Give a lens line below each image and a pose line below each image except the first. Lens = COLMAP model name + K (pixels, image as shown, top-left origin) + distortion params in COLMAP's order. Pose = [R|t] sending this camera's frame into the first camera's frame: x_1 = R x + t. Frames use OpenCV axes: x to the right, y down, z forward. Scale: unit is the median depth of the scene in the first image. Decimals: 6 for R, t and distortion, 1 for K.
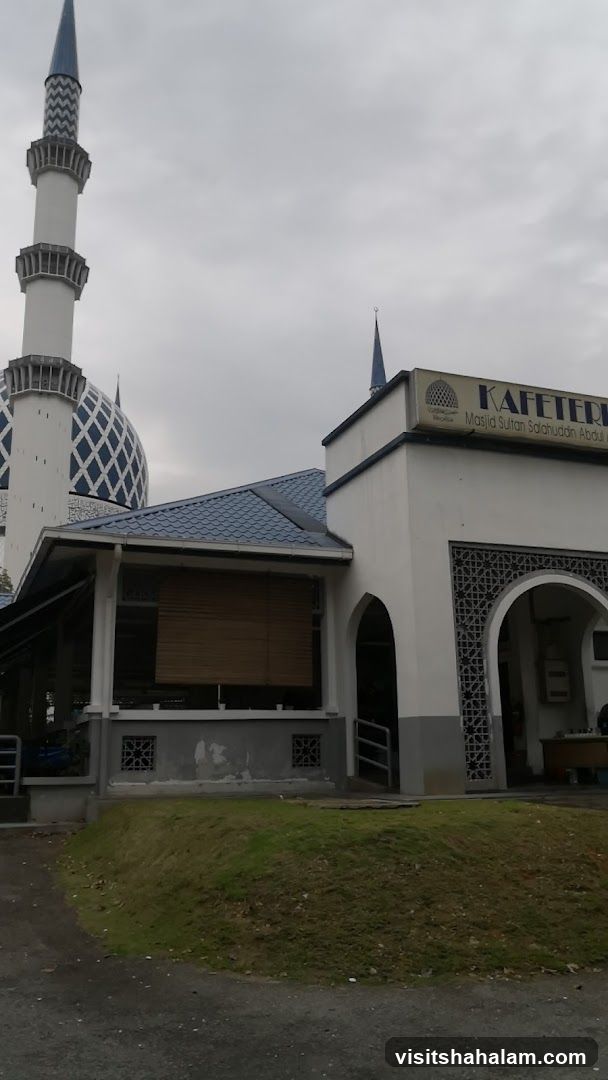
lens RADIAL K [[879.2, 0, 304.0], [0, 879.2, 540.0], [0, 0, 1]] dist [0.002245, 0.000200]
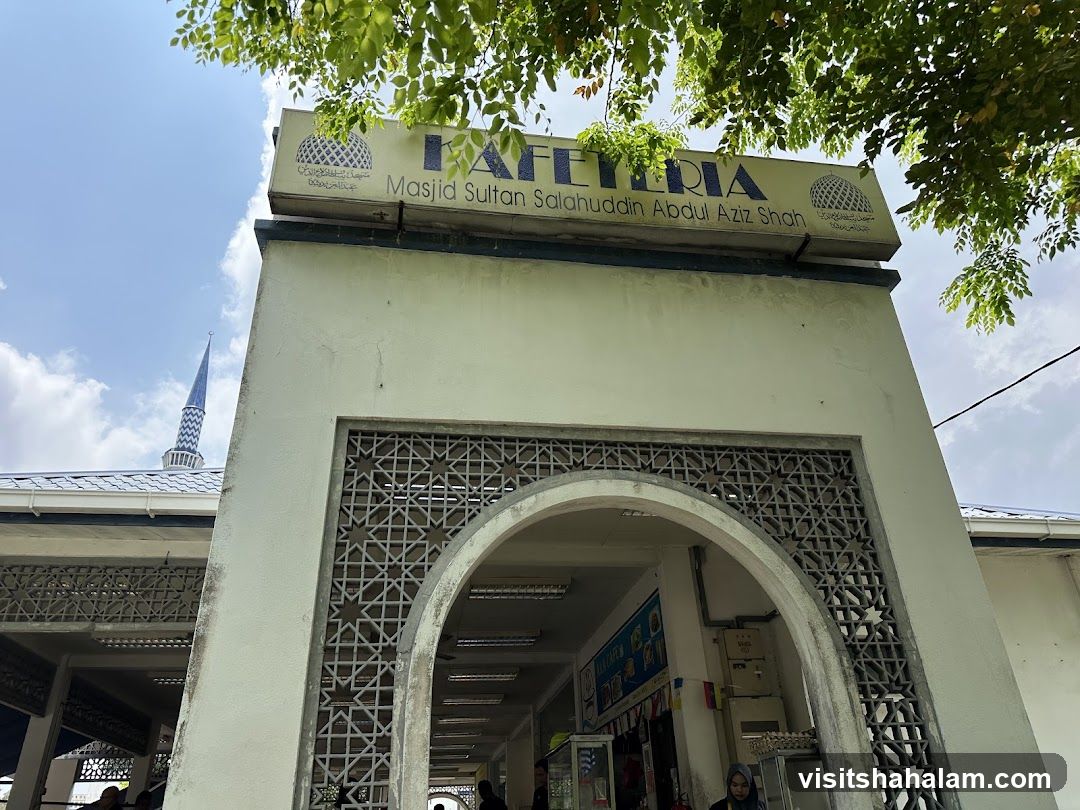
lens RADIAL K [[747.3, 0, 540.9], [0, 747.3, 391.6], [0, 0, 1]] dist [0.002561, -0.000770]
pose [[0.973752, -0.129752, -0.187006, 0.326927], [0.070364, 0.952962, -0.294809, 0.105263], [0.216462, 0.273913, 0.937078, 0.629804]]
